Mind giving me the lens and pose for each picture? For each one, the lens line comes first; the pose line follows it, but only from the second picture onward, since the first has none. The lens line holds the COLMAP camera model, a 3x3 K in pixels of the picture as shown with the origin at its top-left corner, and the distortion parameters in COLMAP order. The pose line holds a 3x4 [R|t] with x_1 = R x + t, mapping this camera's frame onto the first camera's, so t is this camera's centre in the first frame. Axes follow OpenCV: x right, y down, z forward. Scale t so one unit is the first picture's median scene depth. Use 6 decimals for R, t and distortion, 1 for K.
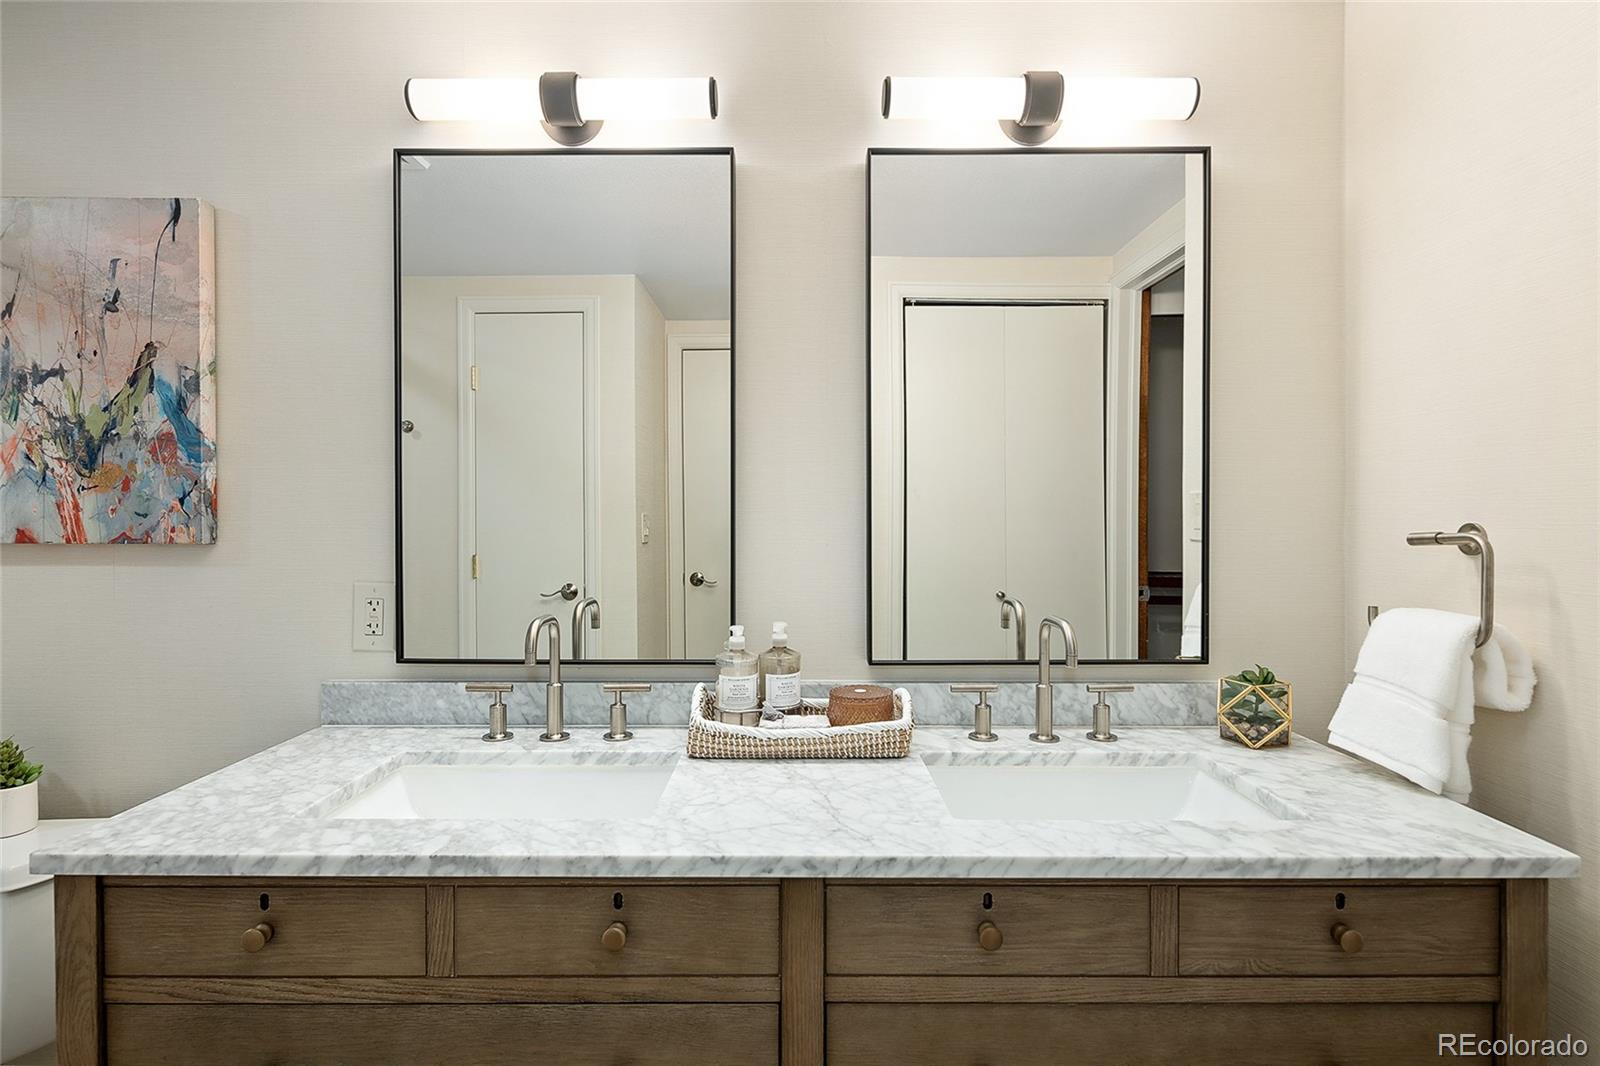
lens RADIAL K [[820.1, 0, 797.9], [0, 820.1, 548.4], [0, 0, 1]] dist [-0.000893, -0.000813]
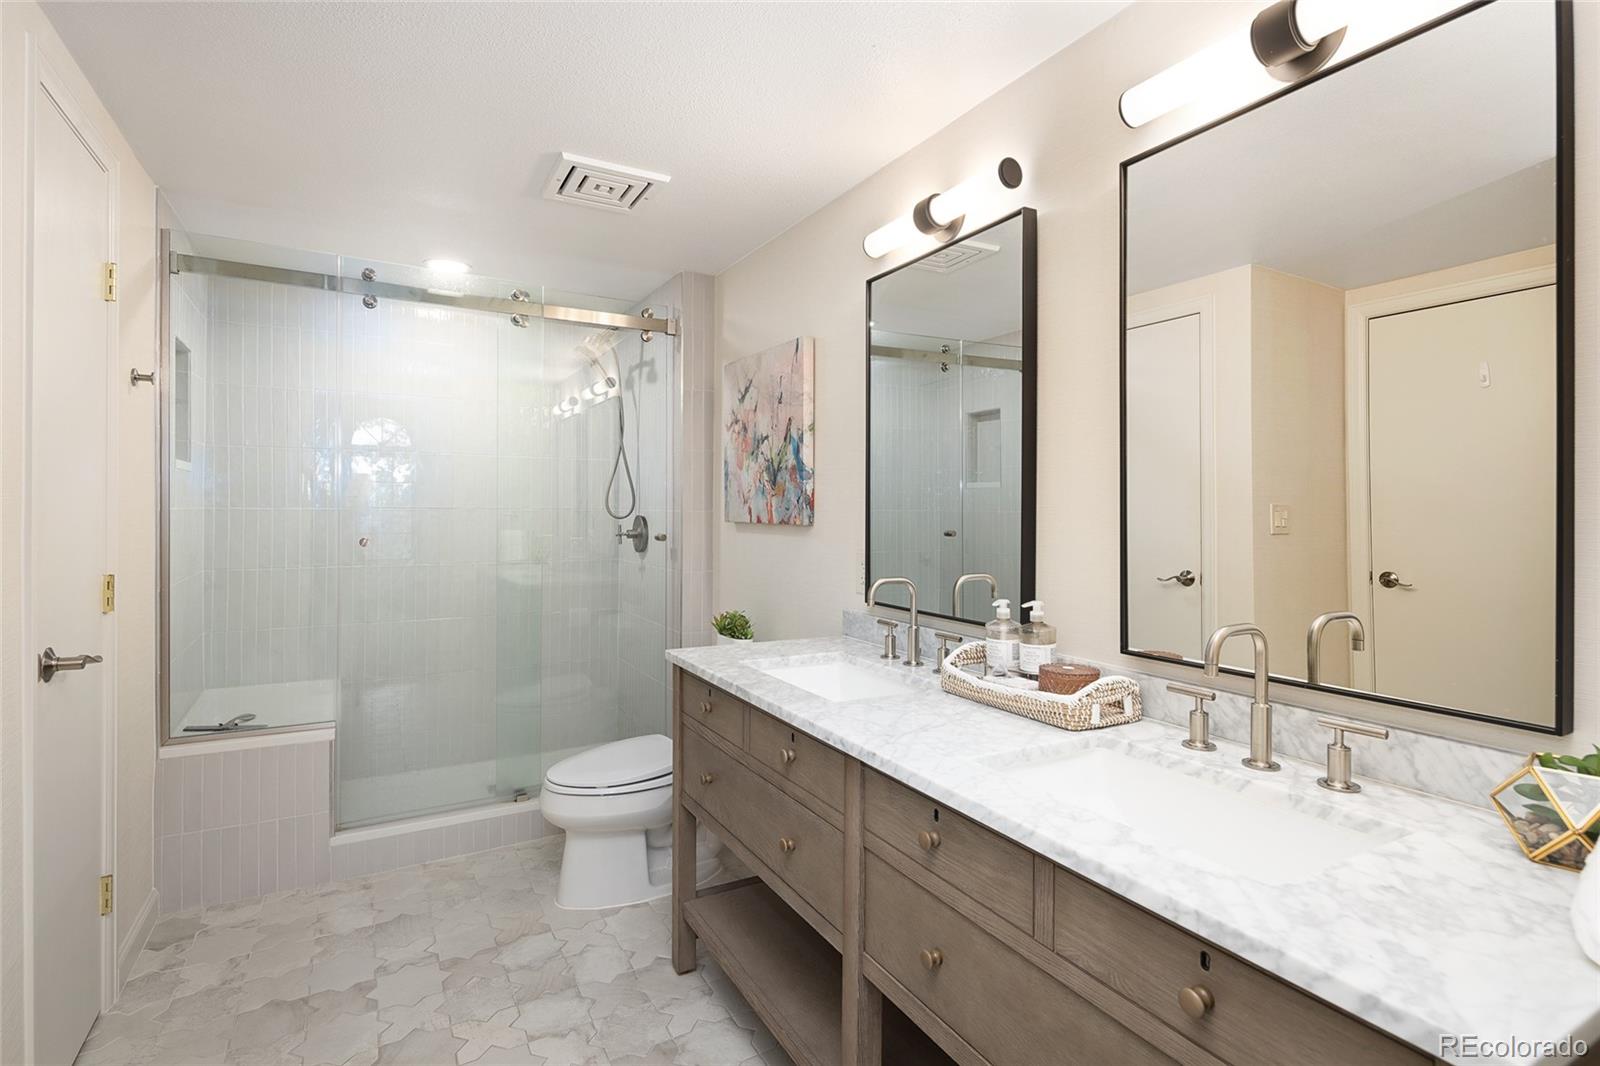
lens RADIAL K [[820.1, 0, 797.9], [0, 820.1, 548.4], [0, 0, 1]] dist [-0.000893, -0.000813]
pose [[0.453844, 0.043843, -0.890002, 0.908975], [-0.037117, 0.998852, 0.030278, -0.008787], [0.890308, 0.019292, 0.454950, 0.165523]]
